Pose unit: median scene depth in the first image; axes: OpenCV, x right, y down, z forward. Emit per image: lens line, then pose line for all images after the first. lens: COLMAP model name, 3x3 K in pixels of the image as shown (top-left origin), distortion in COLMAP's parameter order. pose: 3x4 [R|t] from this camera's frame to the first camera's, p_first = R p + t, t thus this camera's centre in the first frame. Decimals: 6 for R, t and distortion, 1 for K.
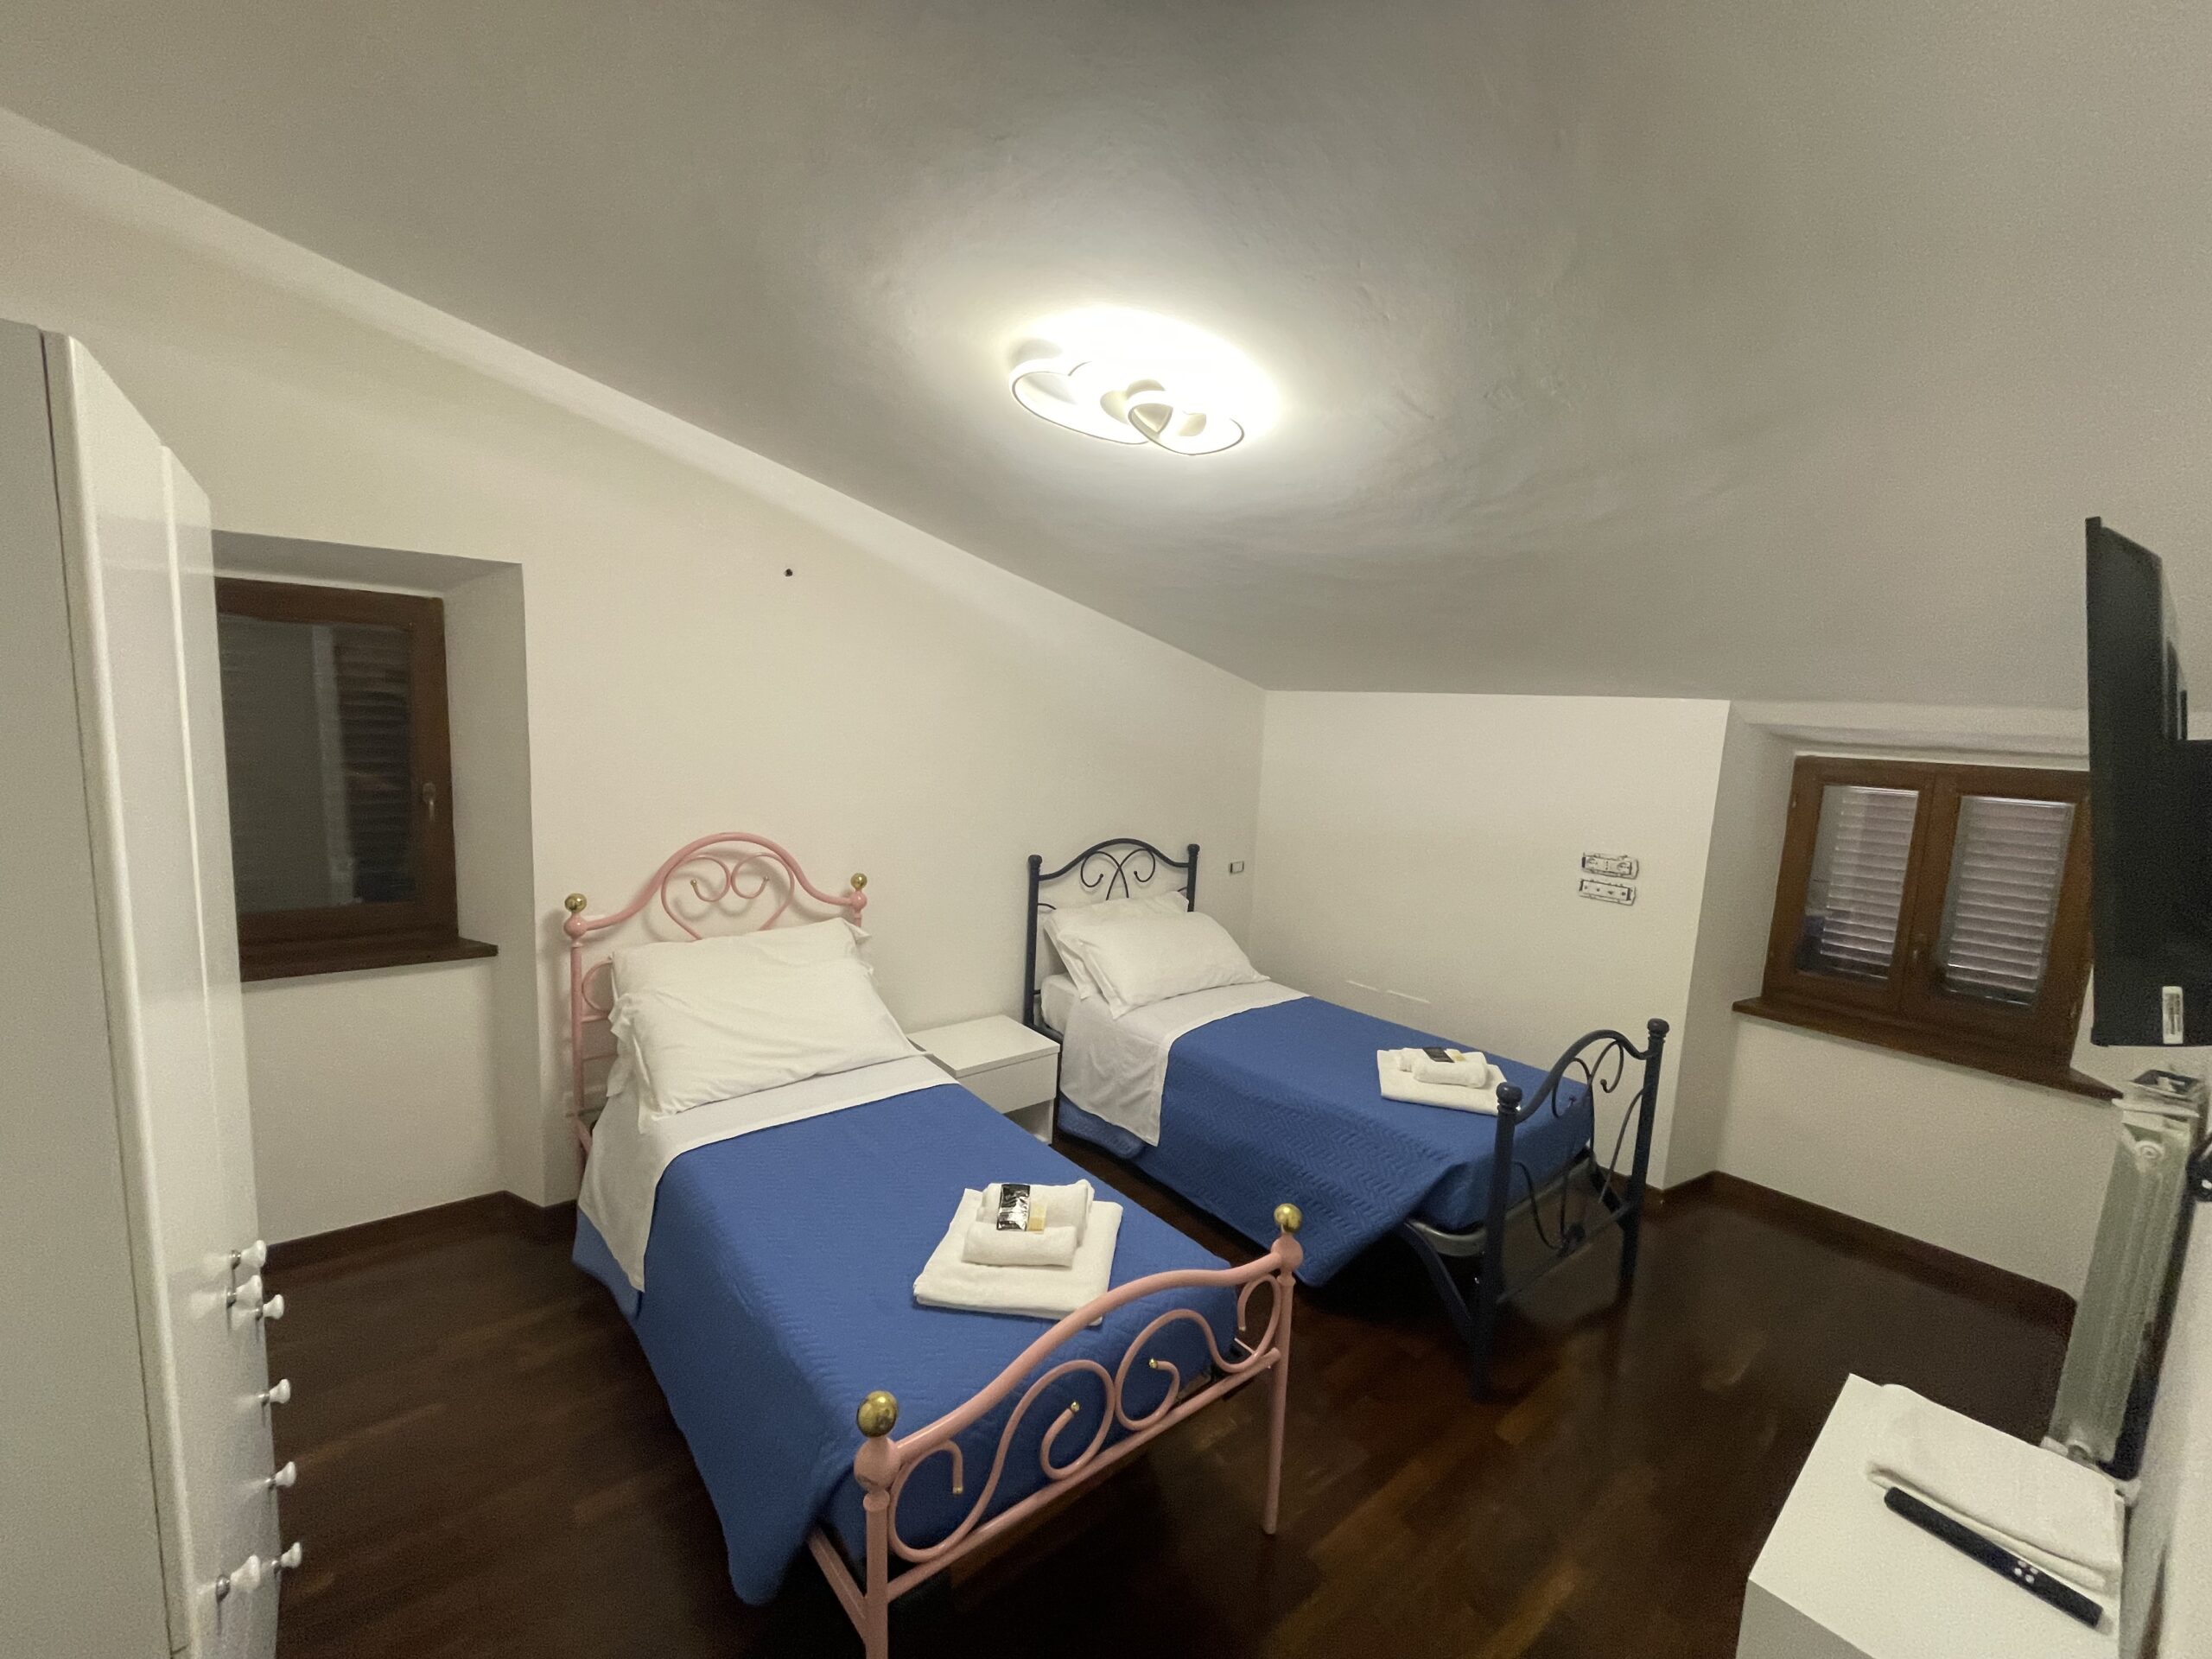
lens RADIAL K [[889.8, 0, 1099.7], [0, 889.8, 826.8], [0, 0, 1]] dist [-0.003165, 0.000215]
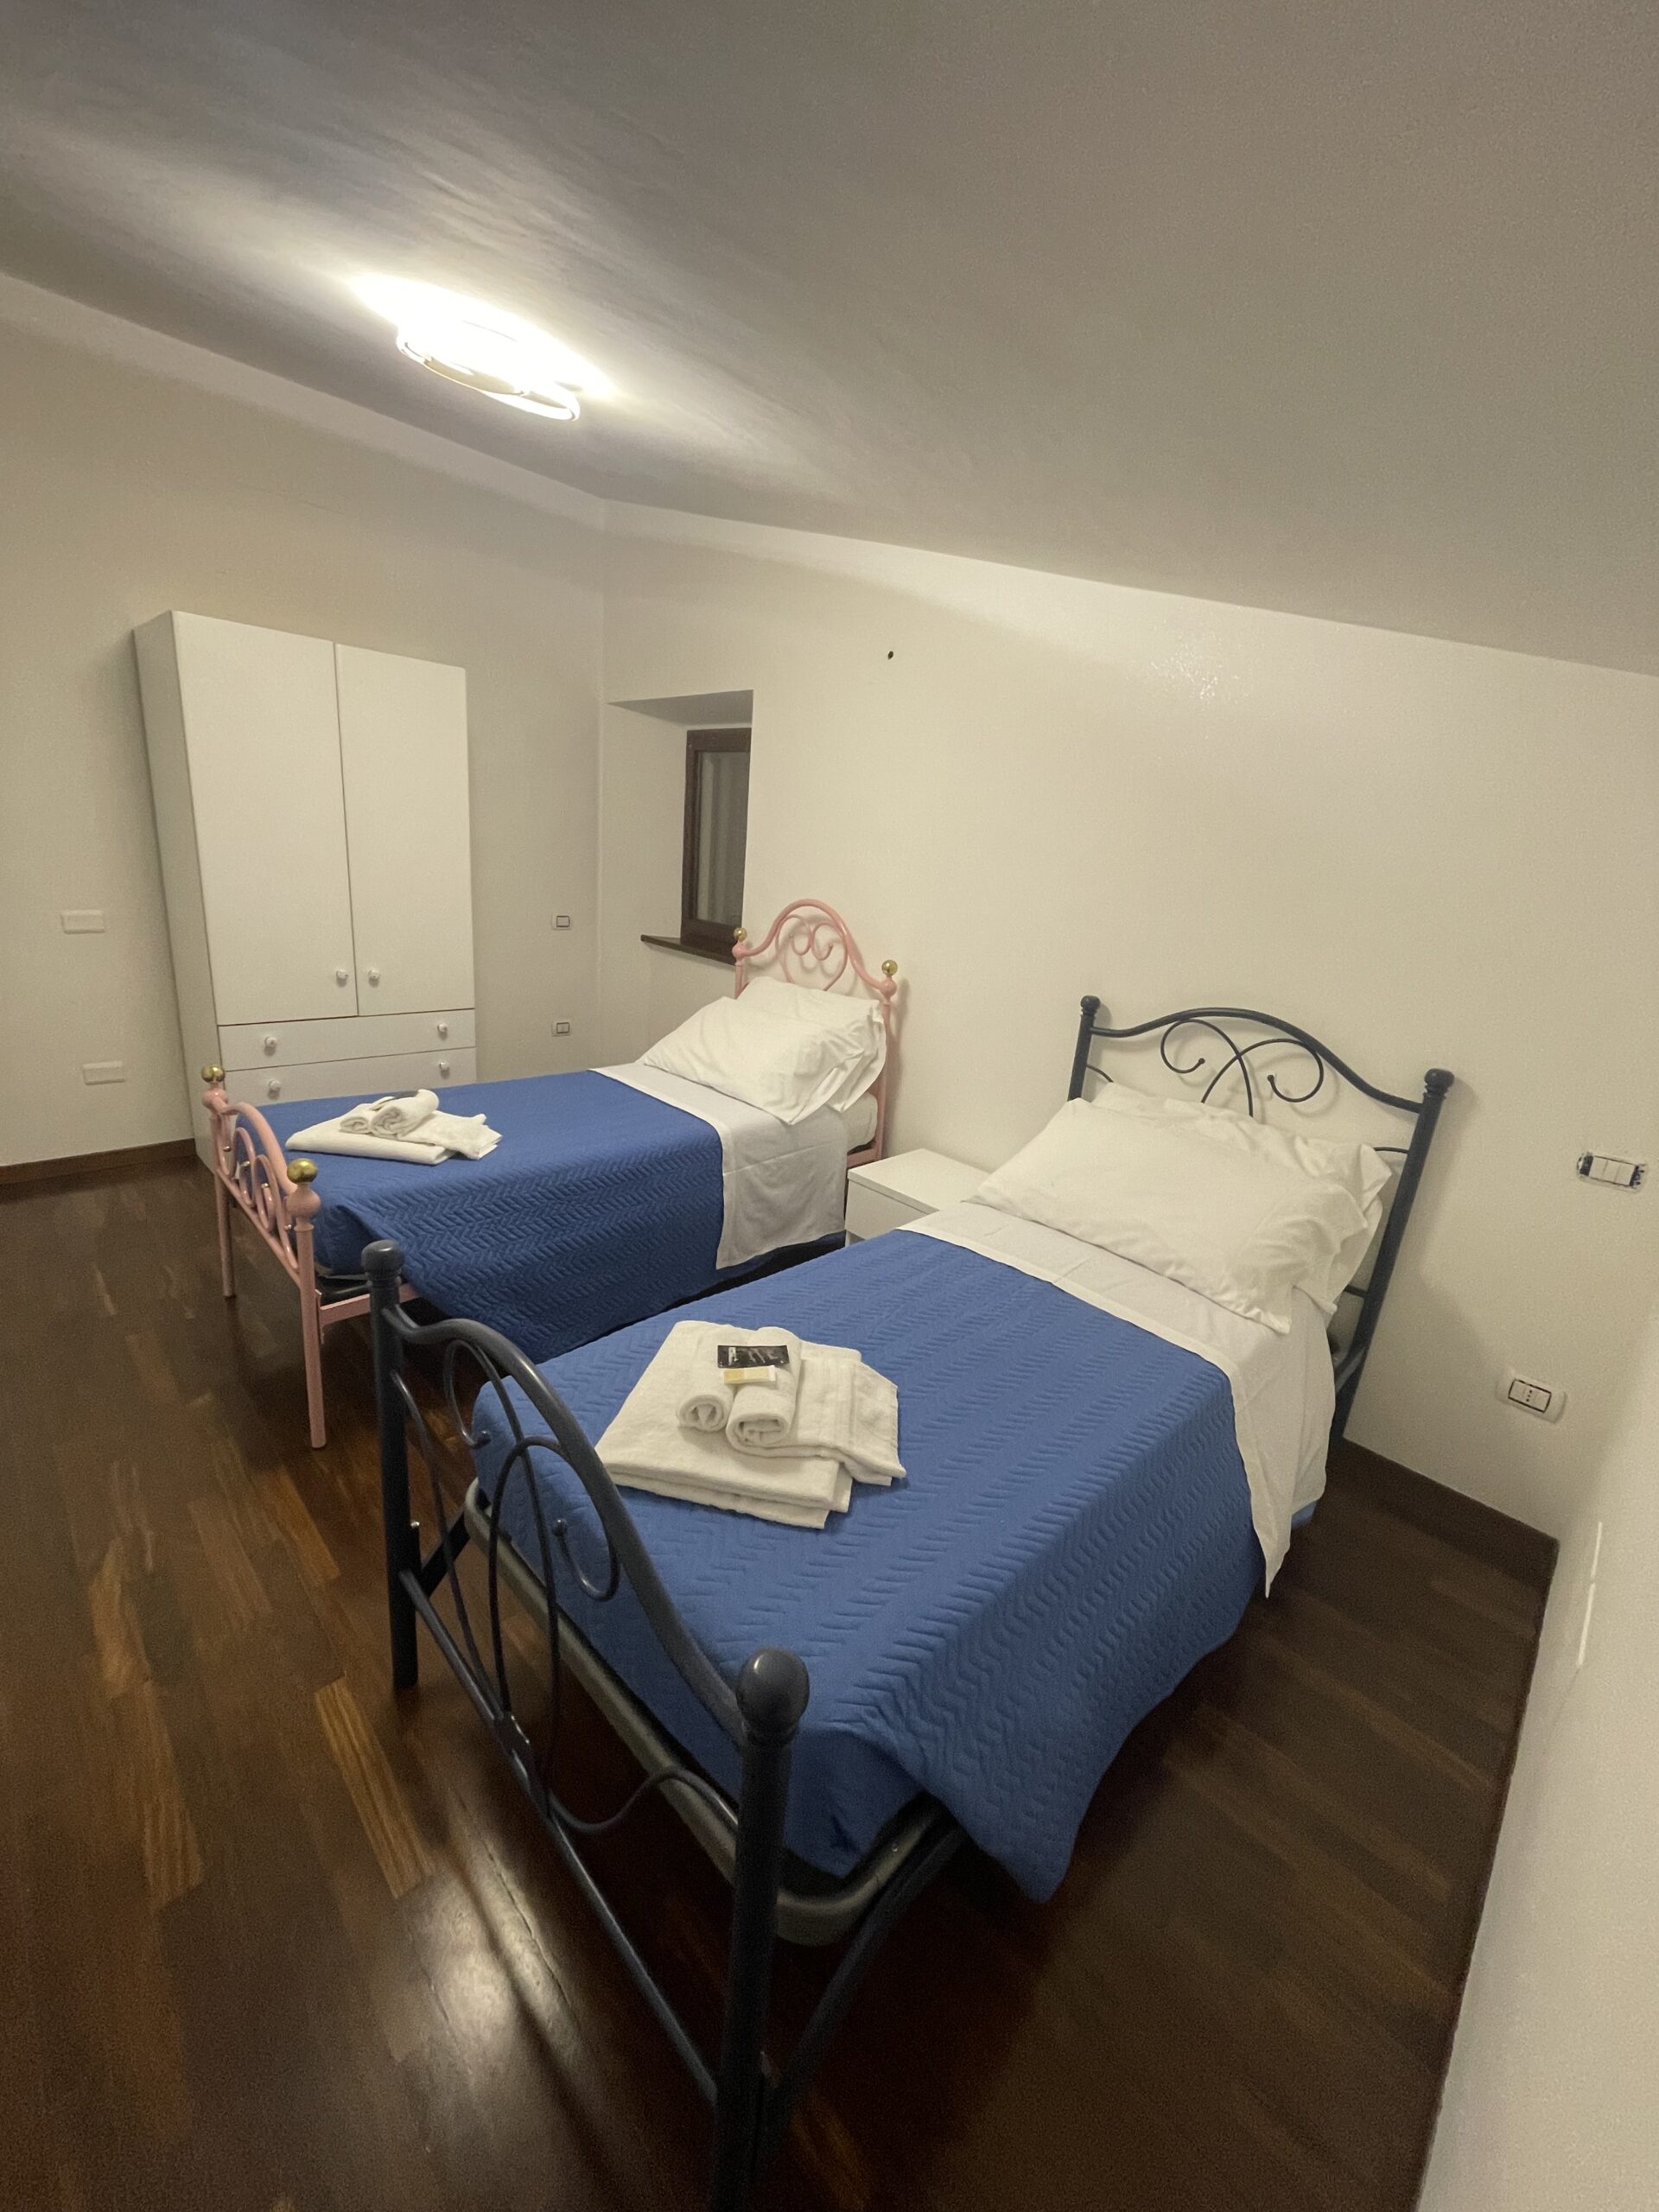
lens RADIAL K [[889.8, 0, 835.2], [0, 889.8, 1106.7], [0, 0, 1]] dist [-0.003165, 0.000215]
pose [[0.102320, 0.251590, -0.962410, 0.762791], [-0.205592, 0.951947, 0.226998, -0.004063], [0.973274, 0.174638, 0.149128, 0.860259]]
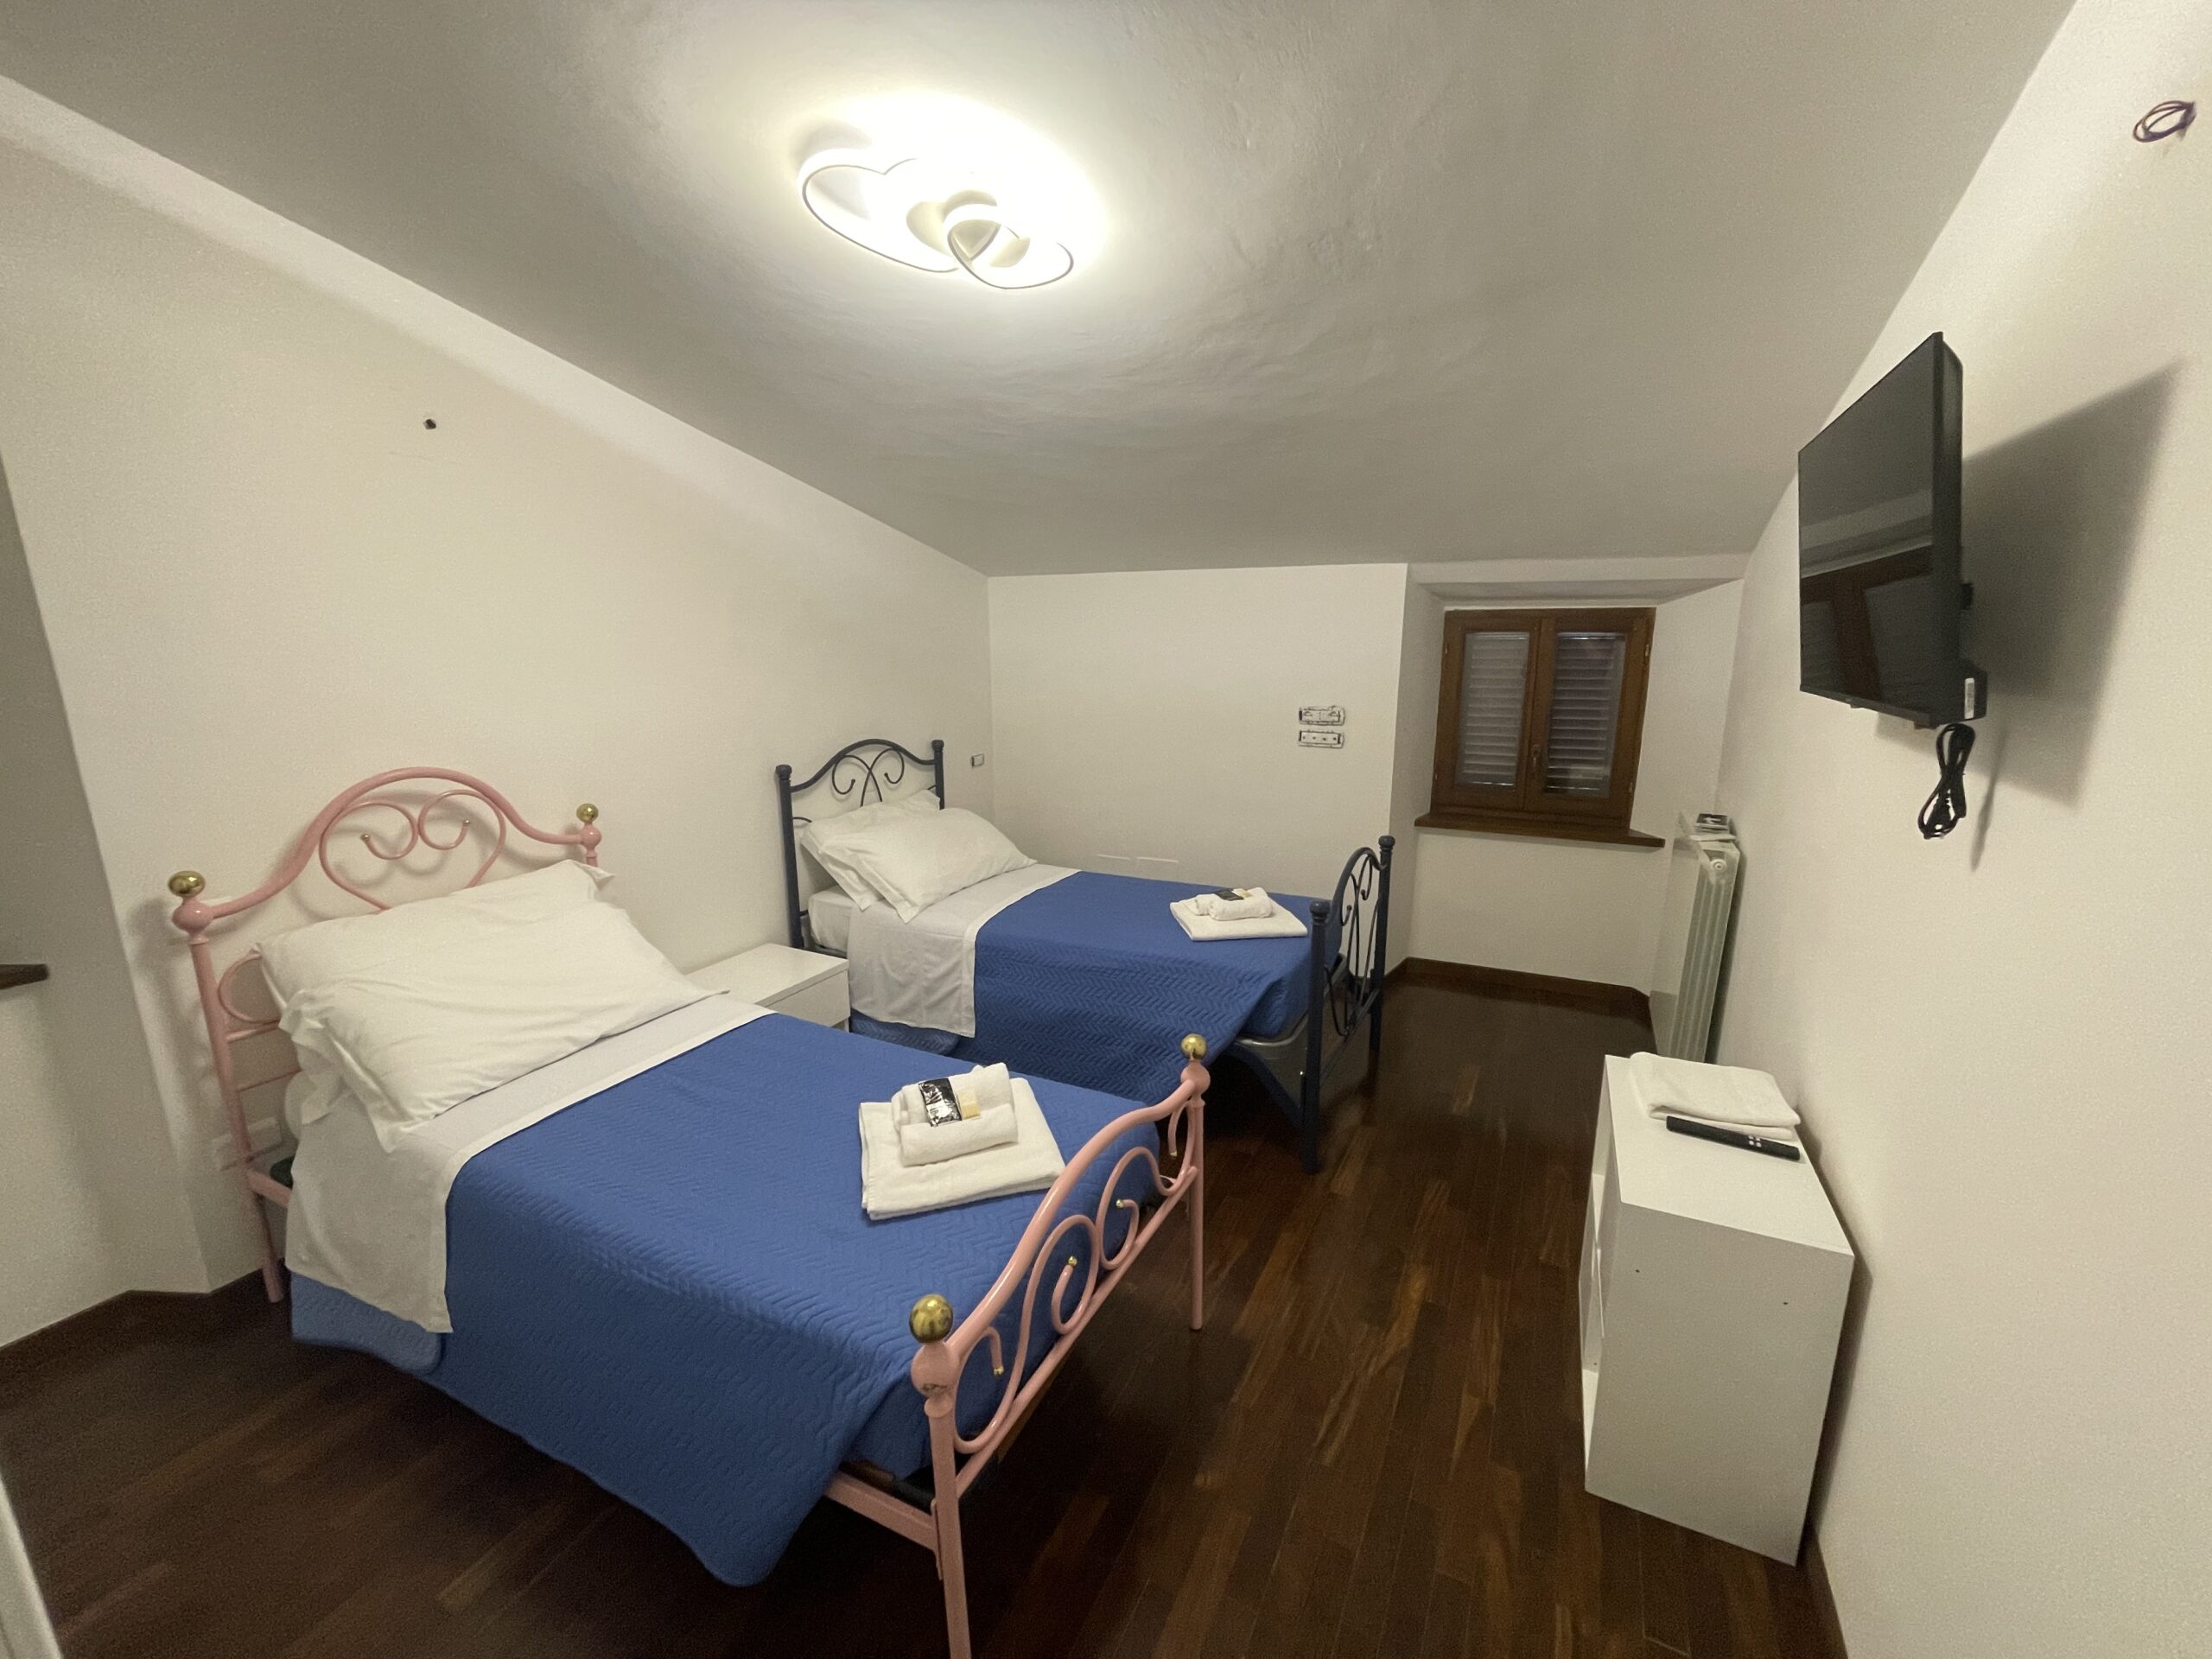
lens RADIAL K [[889.8, 0, 1099.7], [0, 889.8, 826.8], [0, 0, 1]] dist [-0.003165, 0.000215]
pose [[0.917647, -0.135489, 0.373587, -0.150771], [0.098708, 0.988335, 0.115981, 0.025538], [-0.384943, -0.069553, 0.920316, 0.046468]]
